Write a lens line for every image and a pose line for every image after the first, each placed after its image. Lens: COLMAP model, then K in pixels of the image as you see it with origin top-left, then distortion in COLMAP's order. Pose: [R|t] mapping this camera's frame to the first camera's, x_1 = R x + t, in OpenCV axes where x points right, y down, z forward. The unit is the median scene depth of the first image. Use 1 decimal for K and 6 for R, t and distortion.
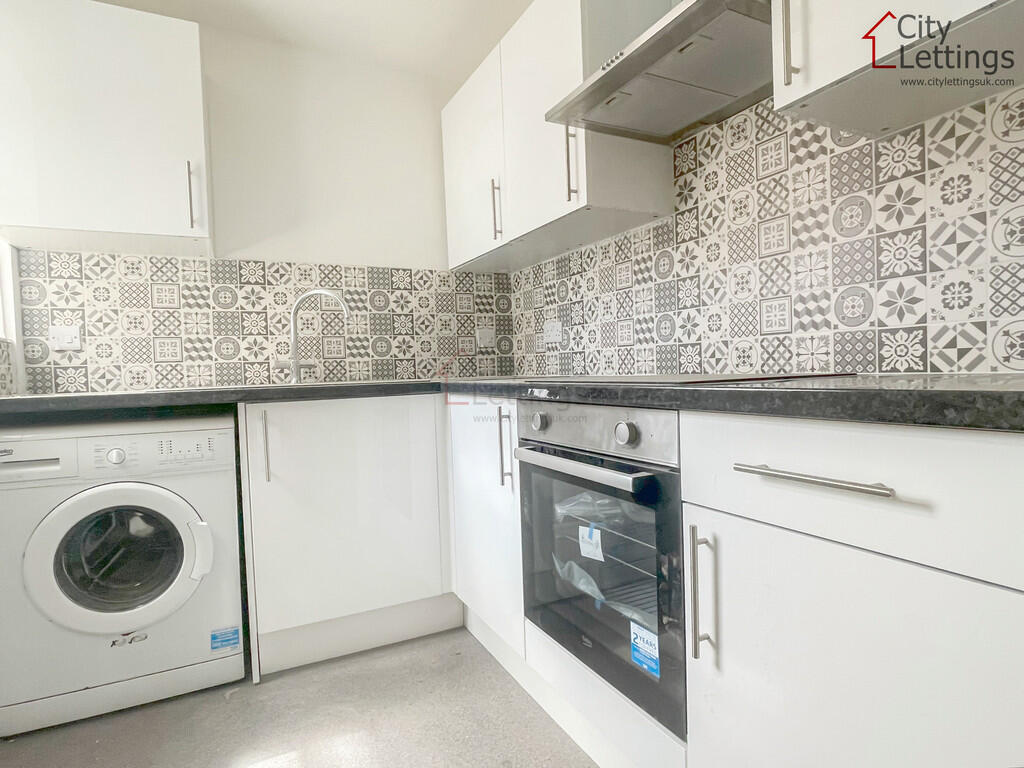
lens RADIAL K [[553.4, 0, 508.9], [0, 553.4, 384.2], [0, 0, 1]] dist [-0.001033, -0.000019]
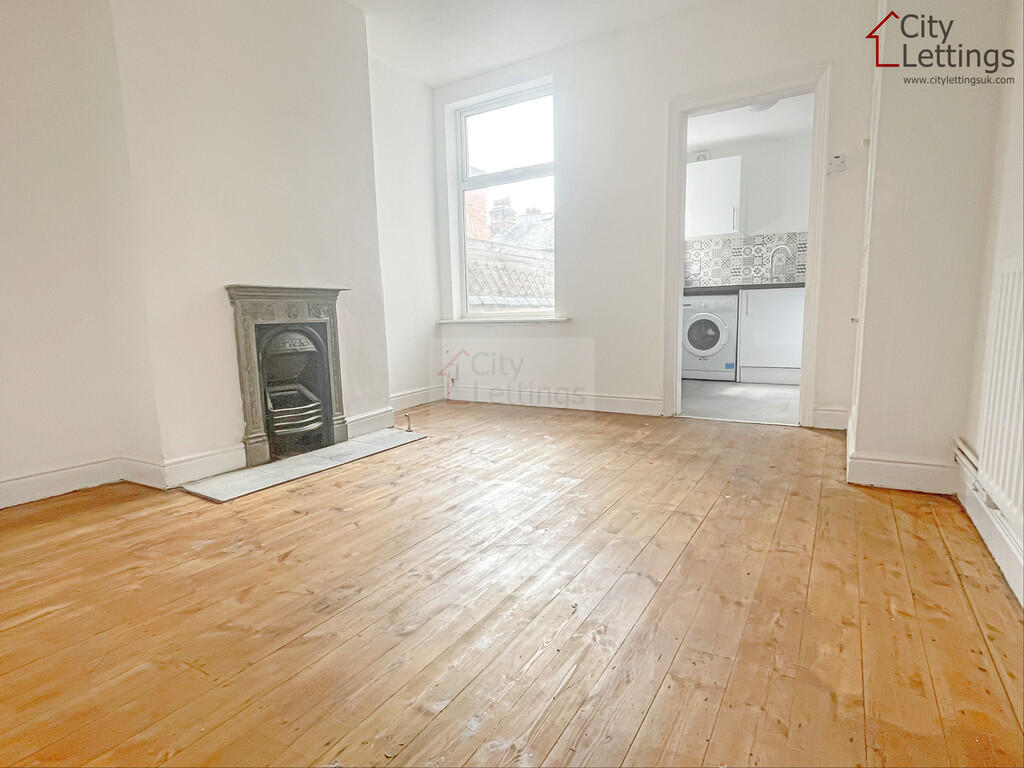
lens RADIAL K [[553.4, 0, 510.1], [0, 553.4, 385.9], [0, 0, 1]] dist [-0.001033, -0.000019]
pose [[0.535431, 0.137093, -0.833378, 1.208308], [-0.017132, 0.988298, 0.151571, 0.098157], [0.844405, -0.066879, 0.531514, -1.441152]]
